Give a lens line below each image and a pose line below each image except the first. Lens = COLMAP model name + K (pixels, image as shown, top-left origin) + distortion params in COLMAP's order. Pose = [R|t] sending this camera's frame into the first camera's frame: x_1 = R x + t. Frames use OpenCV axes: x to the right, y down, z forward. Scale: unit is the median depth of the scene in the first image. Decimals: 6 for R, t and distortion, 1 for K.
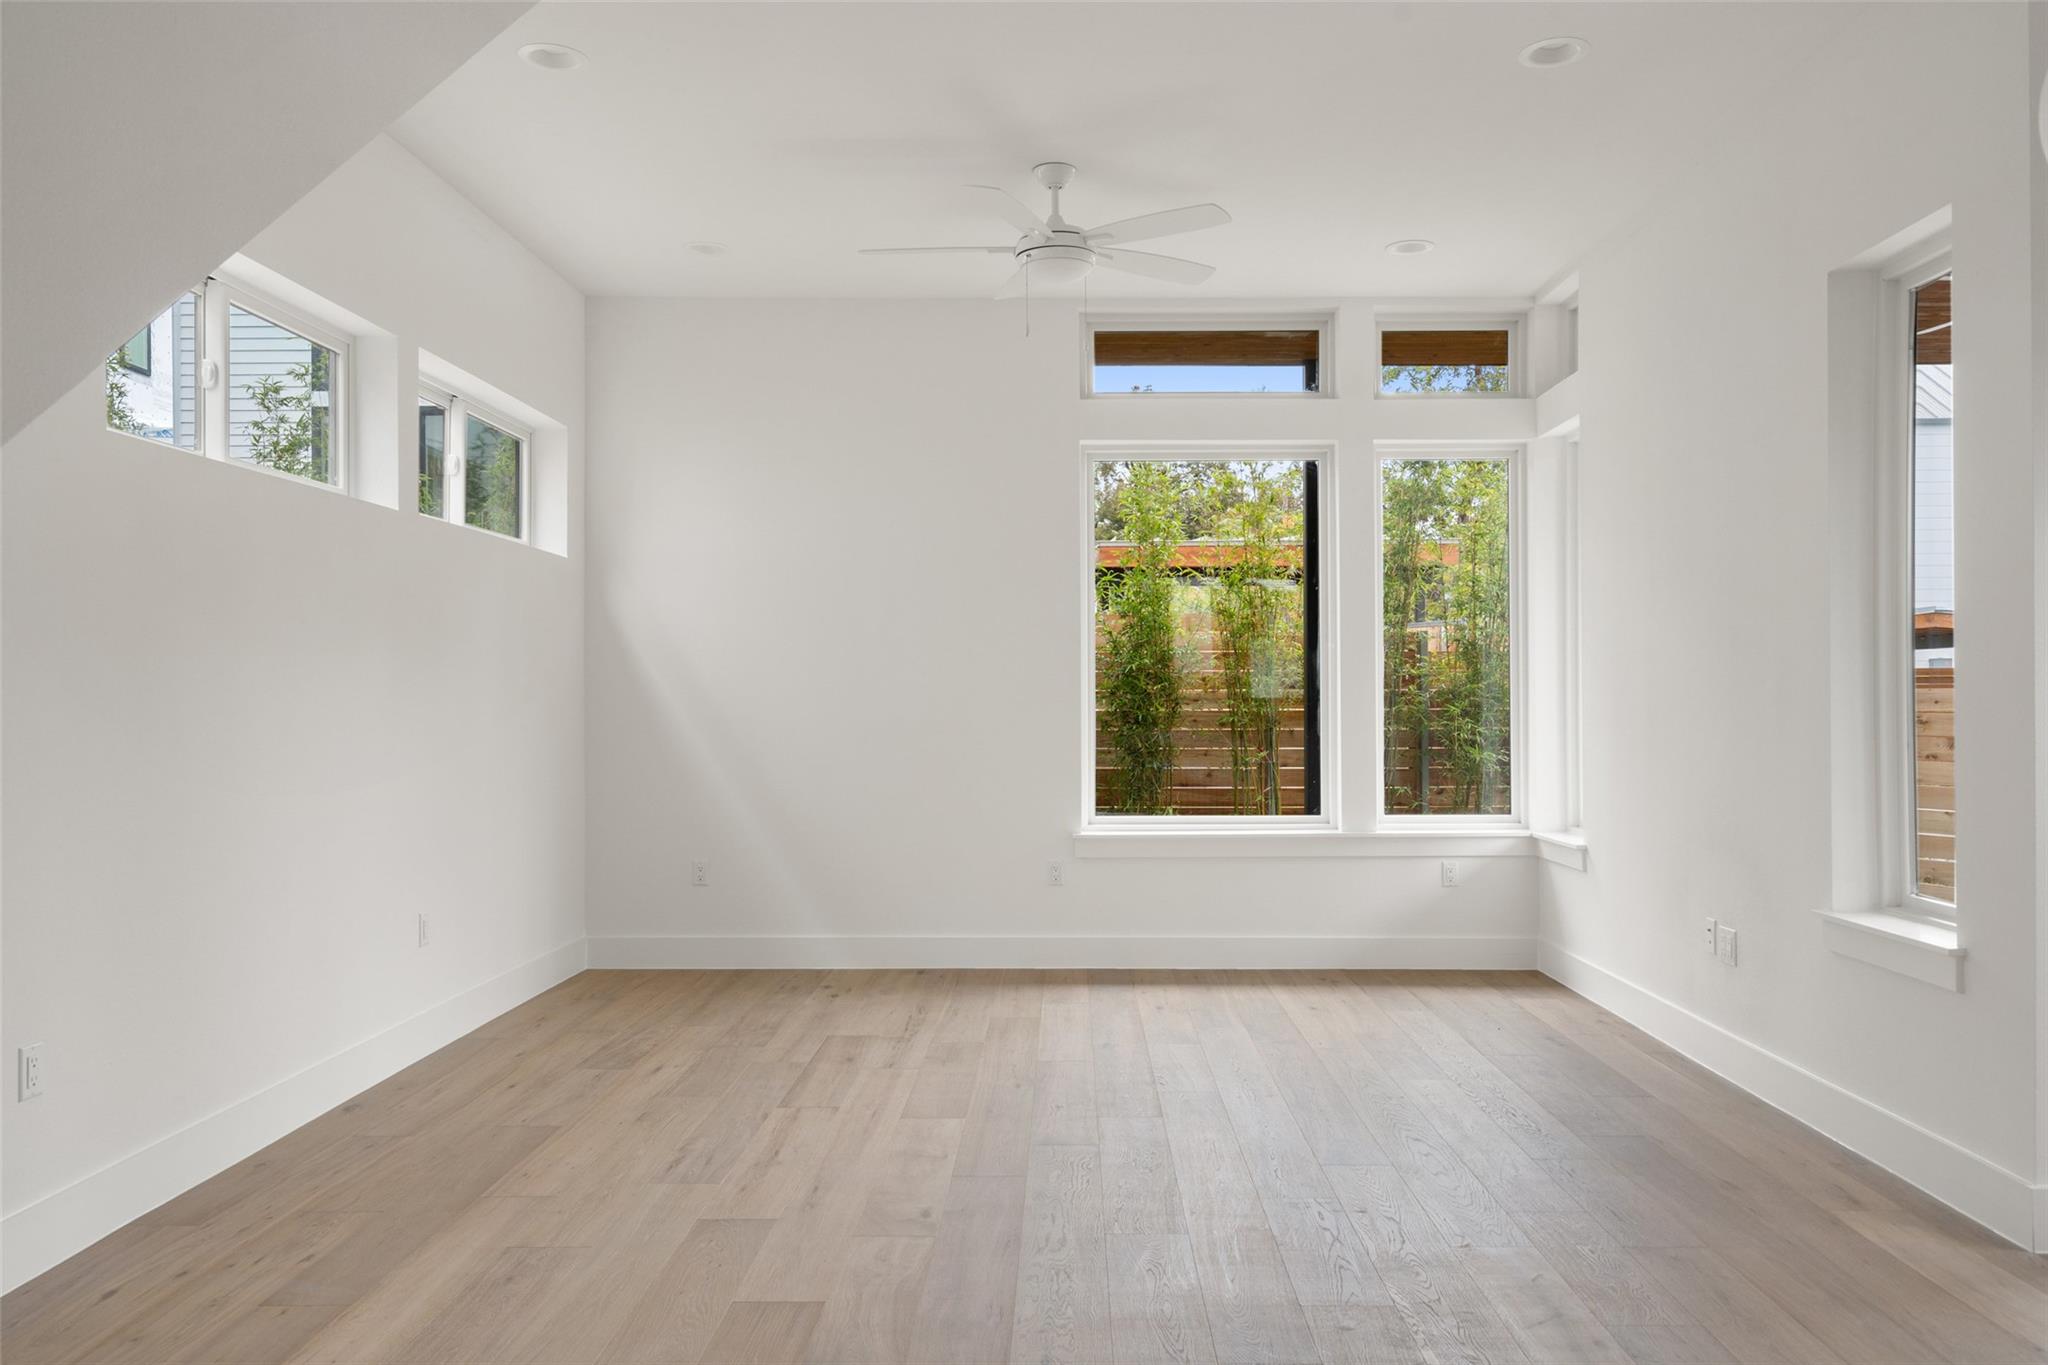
lens RADIAL K [[1495.9, 0, 1048.0], [0, 1495.9, 684.7], [0, 0, 1]] dist [-0.000257, 0.006326]
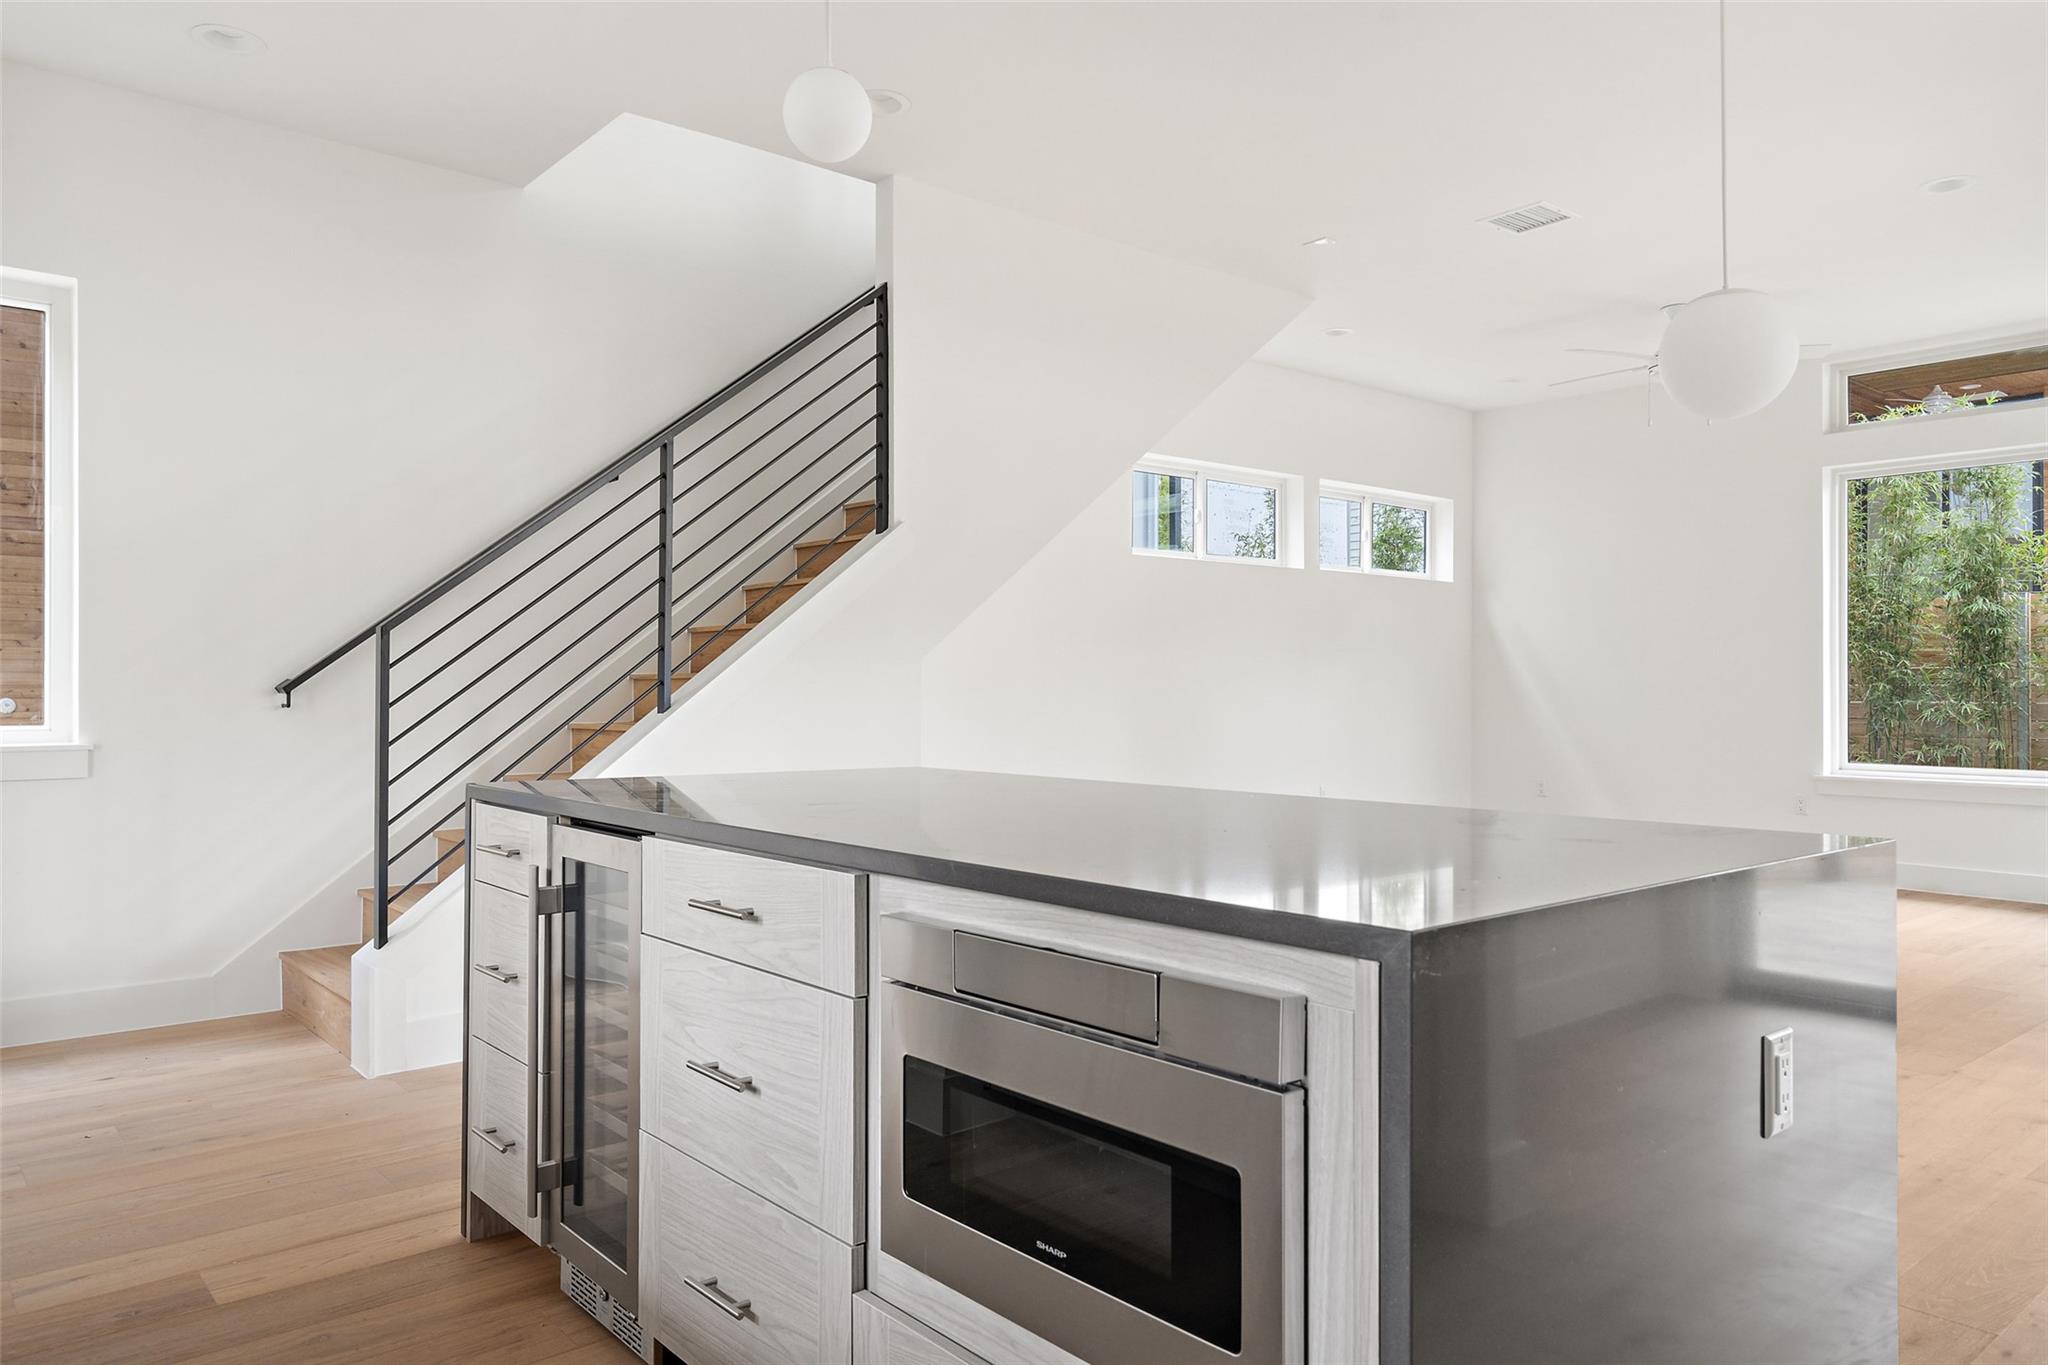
lens RADIAL K [[1387.0, 0, 1039.5], [0, 1387.0, 685.1], [0, 0, 1]] dist [0.005557, 0.004820]
pose [[0.668099, -0.002187, -0.744069, 0.467411], [0.009110, 0.999945, 0.005241, 0.010295], [0.744016, -0.010280, 0.668082, -0.292454]]
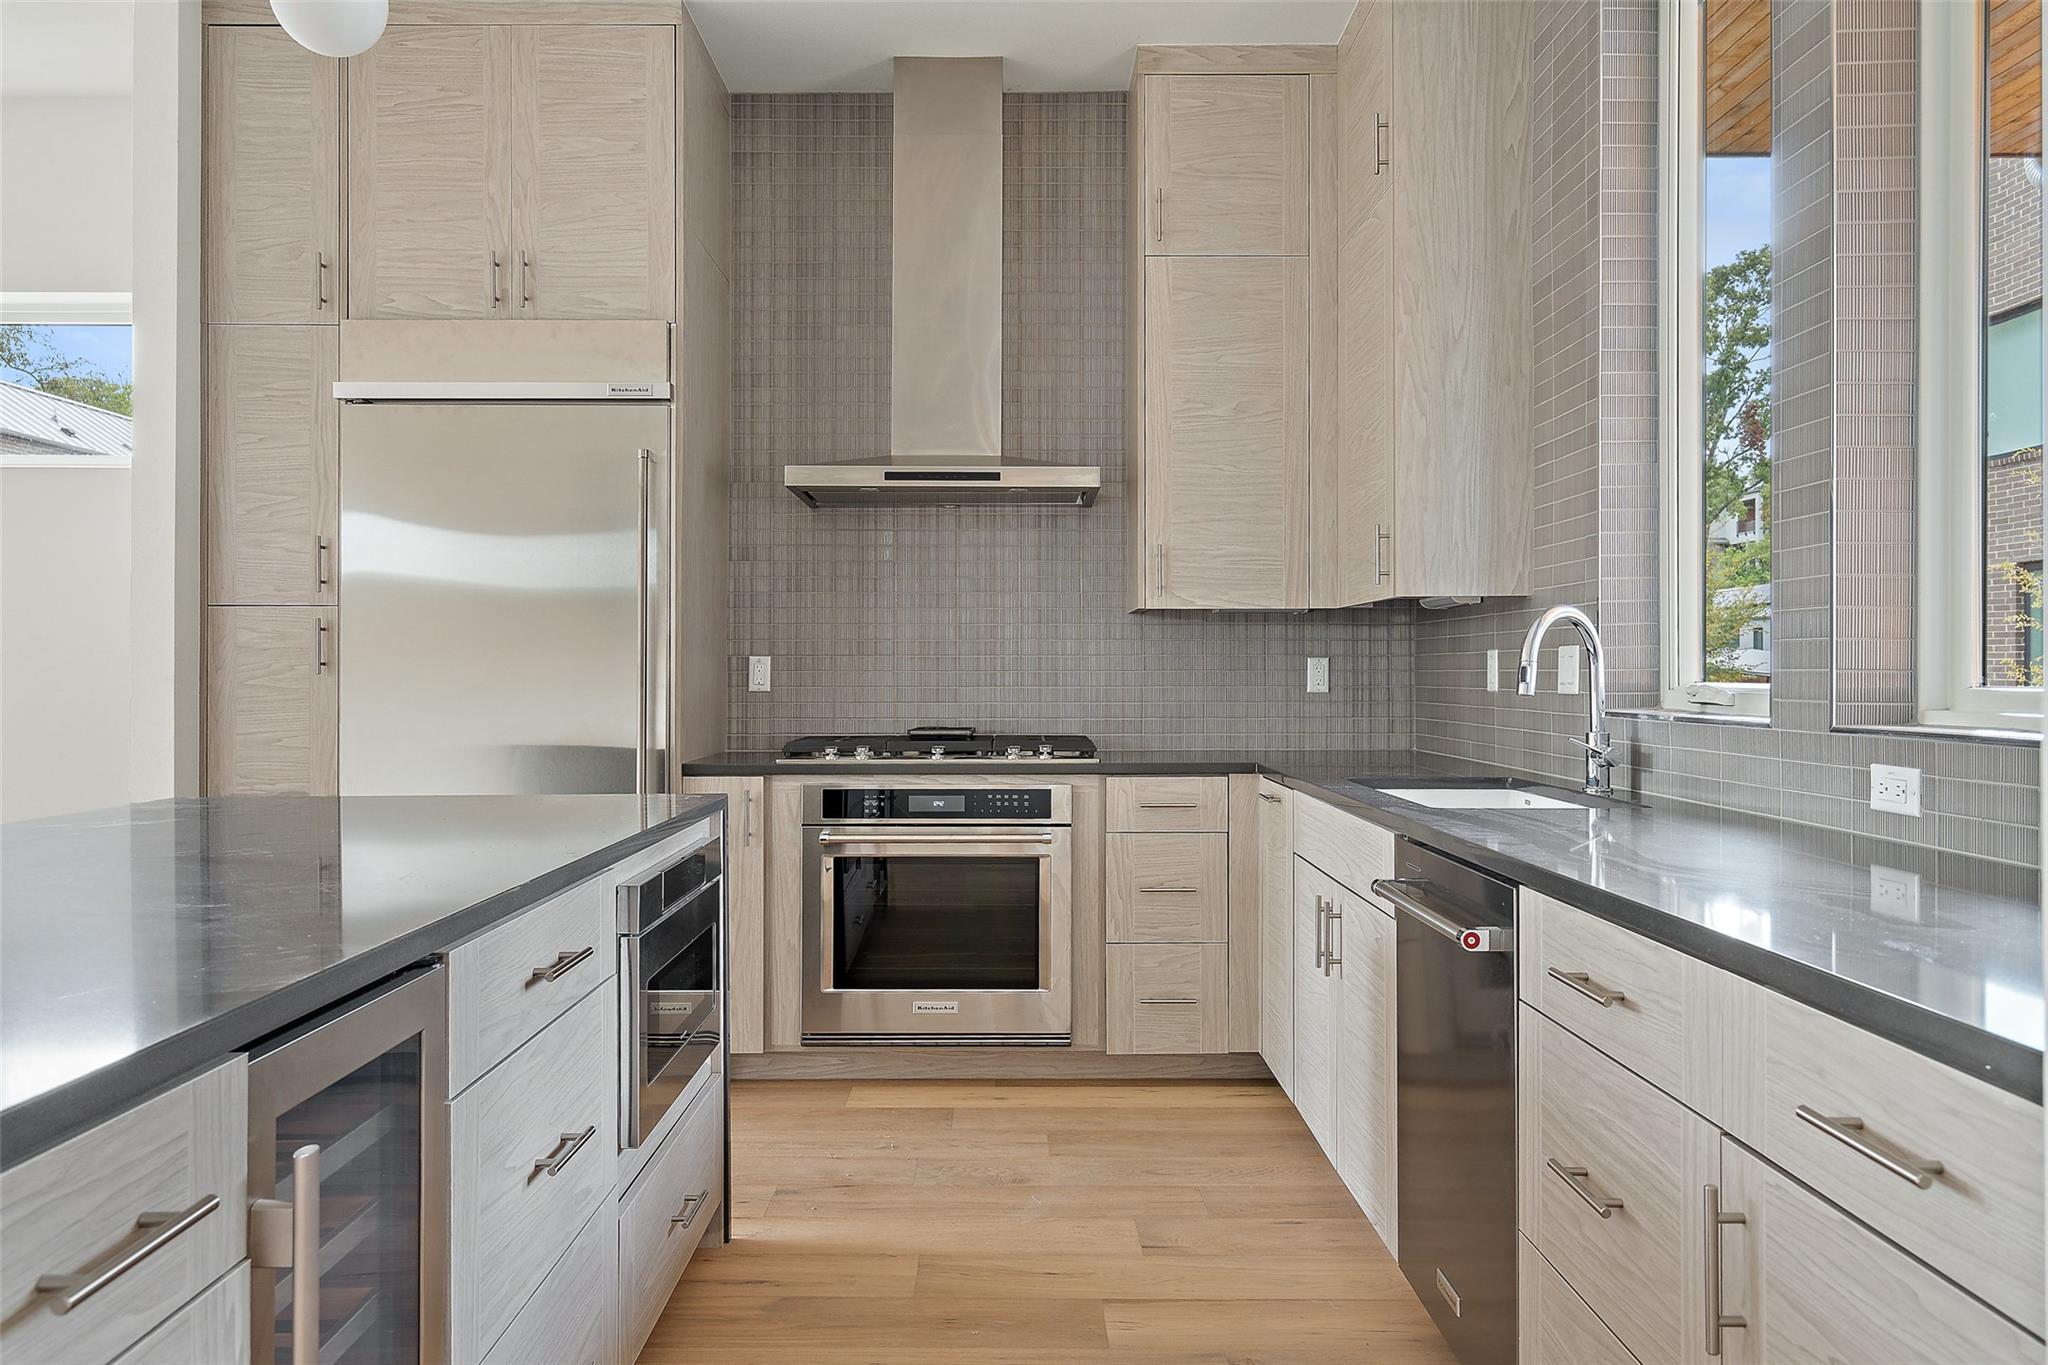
lens RADIAL K [[1387.0, 0, 1012.3], [0, 1387.0, 671.6], [0, 0, 1]] dist [0.005557, 0.004820]
pose [[-0.015900, 0.005846, 0.999856, -0.066240], [-0.011872, 0.999911, -0.006035, 0.003767], [-0.999803, -0.011966, -0.015829, -0.225376]]
